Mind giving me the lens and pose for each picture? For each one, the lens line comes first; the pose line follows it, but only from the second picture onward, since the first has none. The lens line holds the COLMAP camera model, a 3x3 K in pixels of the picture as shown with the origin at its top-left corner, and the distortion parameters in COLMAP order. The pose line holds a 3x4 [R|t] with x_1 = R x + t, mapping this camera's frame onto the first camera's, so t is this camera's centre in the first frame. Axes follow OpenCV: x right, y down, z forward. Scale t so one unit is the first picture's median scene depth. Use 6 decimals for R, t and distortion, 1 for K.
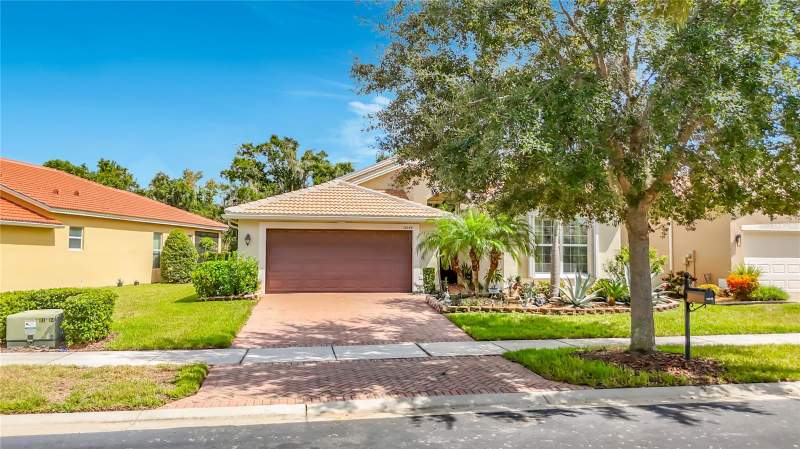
lens RADIAL K [[598.0, 0, 400.0], [0, 598.0, 224.5], [0, 0, 1]] dist [0.107774, -0.121629]
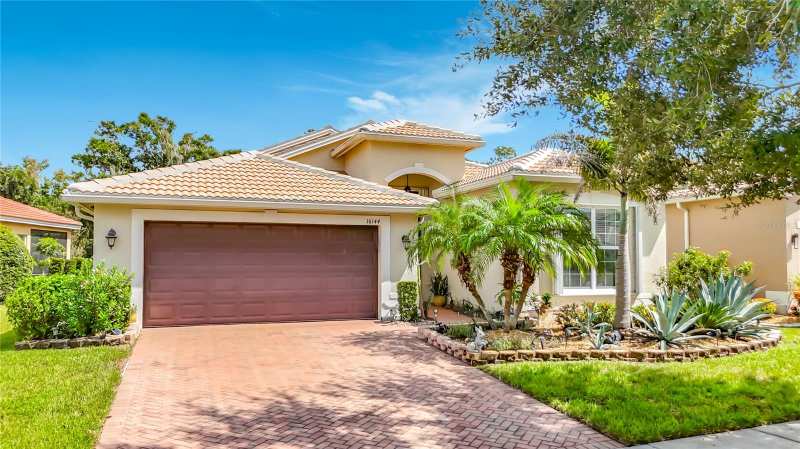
lens RADIAL K [[609.0, 0, 397.8], [0, 609.0, 237.3], [0, 0, 1]] dist [0.044816, -0.010324]
pose [[0.981449, 0.001776, 0.191716, -0.095443], [-0.004845, 0.999868, 0.015540, 0.013406], [-0.191663, -0.016181, 0.981327, 0.364457]]
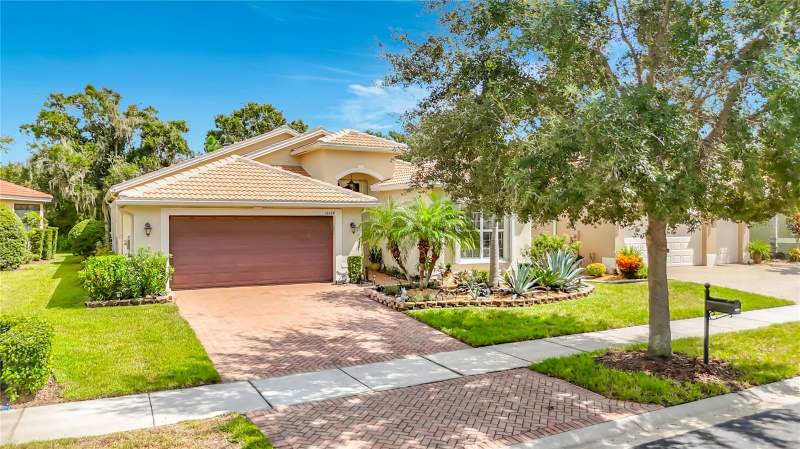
lens RADIAL K [[598.0, 0, 400.0], [0, 598.0, 224.5], [0, 0, 1]] dist [0.107774, -0.121629]
pose [[0.950252, -0.009026, 0.311350, -0.188132], [-0.012598, 0.997648, 0.067371, -0.044729], [-0.311226, -0.067942, 0.947904, 0.086027]]
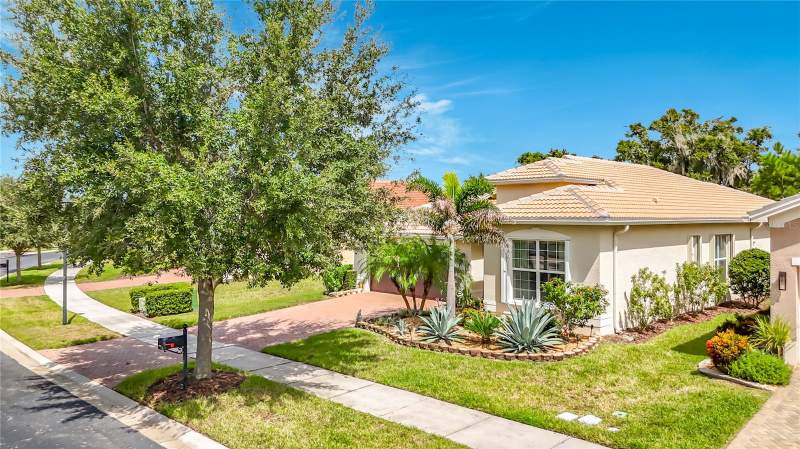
lens RADIAL K [[598.0, 0, 400.0], [0, 598.0, 224.5], [0, 0, 1]] dist [0.107774, -0.121629]
pose [[0.575321, 0.007817, -0.817891, 0.980928], [0.051716, 0.997606, 0.045913, -0.101307], [0.816291, -0.068713, 0.573539, 0.283457]]
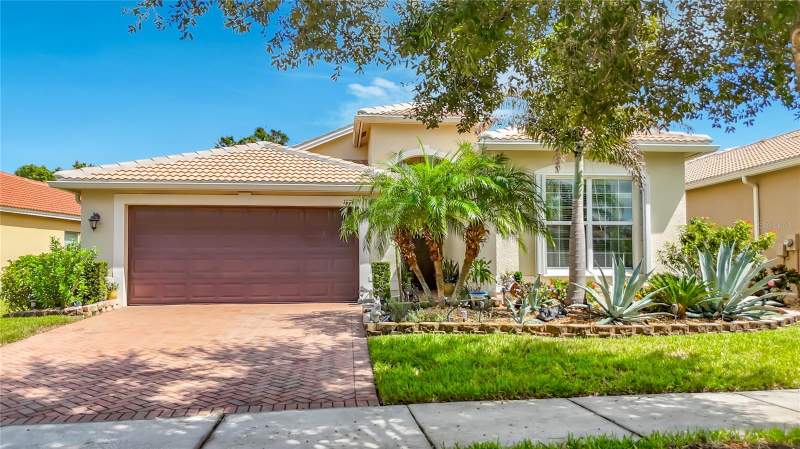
lens RADIAL K [[609.0, 0, 397.8], [0, 609.0, 237.3], [0, 0, 1]] dist [0.044816, -0.010324]
pose [[0.998502, -0.014231, -0.052835, 0.107549], [0.014005, 0.999891, -0.004644, 0.051305], [0.052895, 0.003897, 0.998592, 0.373720]]
